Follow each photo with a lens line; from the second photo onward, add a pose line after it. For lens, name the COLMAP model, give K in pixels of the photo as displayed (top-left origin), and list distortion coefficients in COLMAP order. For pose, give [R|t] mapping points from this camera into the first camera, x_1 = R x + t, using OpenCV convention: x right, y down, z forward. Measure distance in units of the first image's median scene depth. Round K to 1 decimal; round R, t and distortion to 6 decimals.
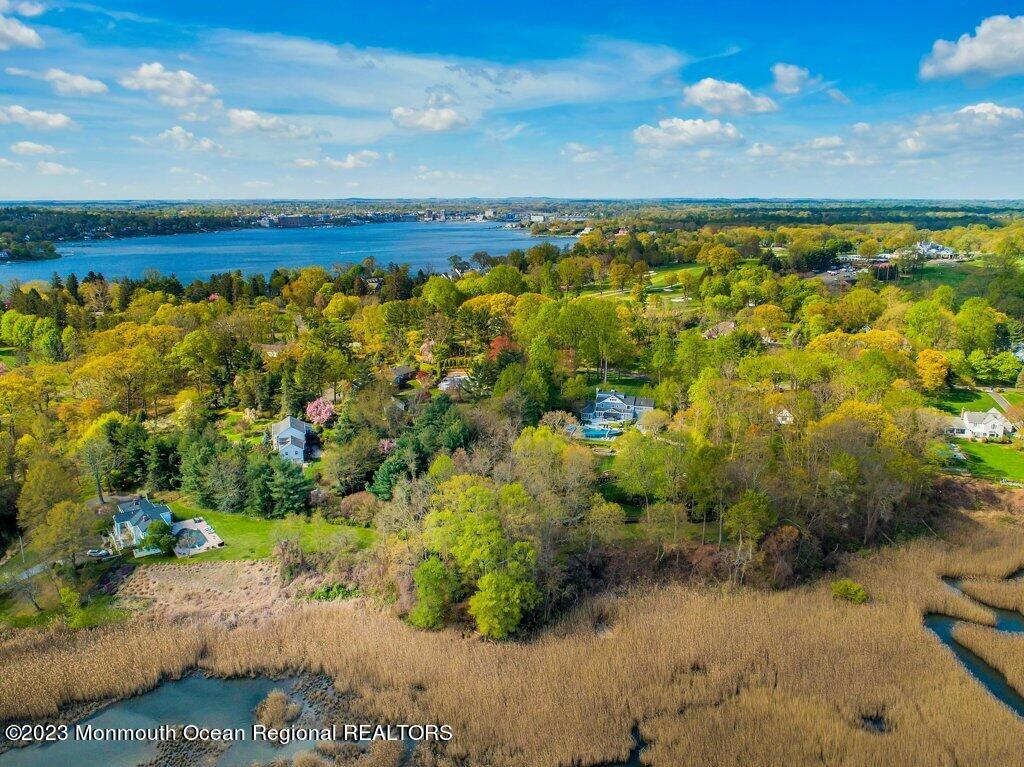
lens RADIAL K [[774.6, 0, 512.0], [0, 774.6, 383.5], [0, 0, 1]] dist [-0.004531, -0.000799]
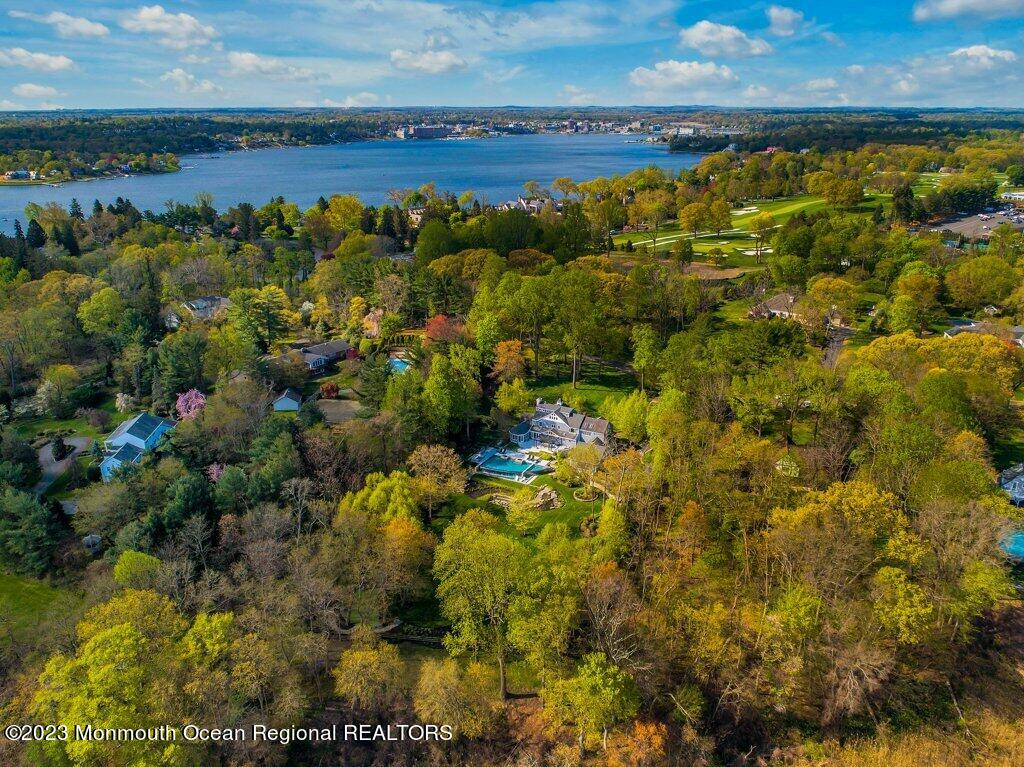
lens RADIAL K [[795.6, 0, 516.7], [0, 795.6, 383.8], [0, 0, 1]] dist [-0.007602, -0.002259]
pose [[0.982495, 0.061256, -0.175929, 0.131340], [-0.043181, 0.993556, 0.104794, -0.051129], [0.181214, -0.095363, 0.978809, 0.153193]]
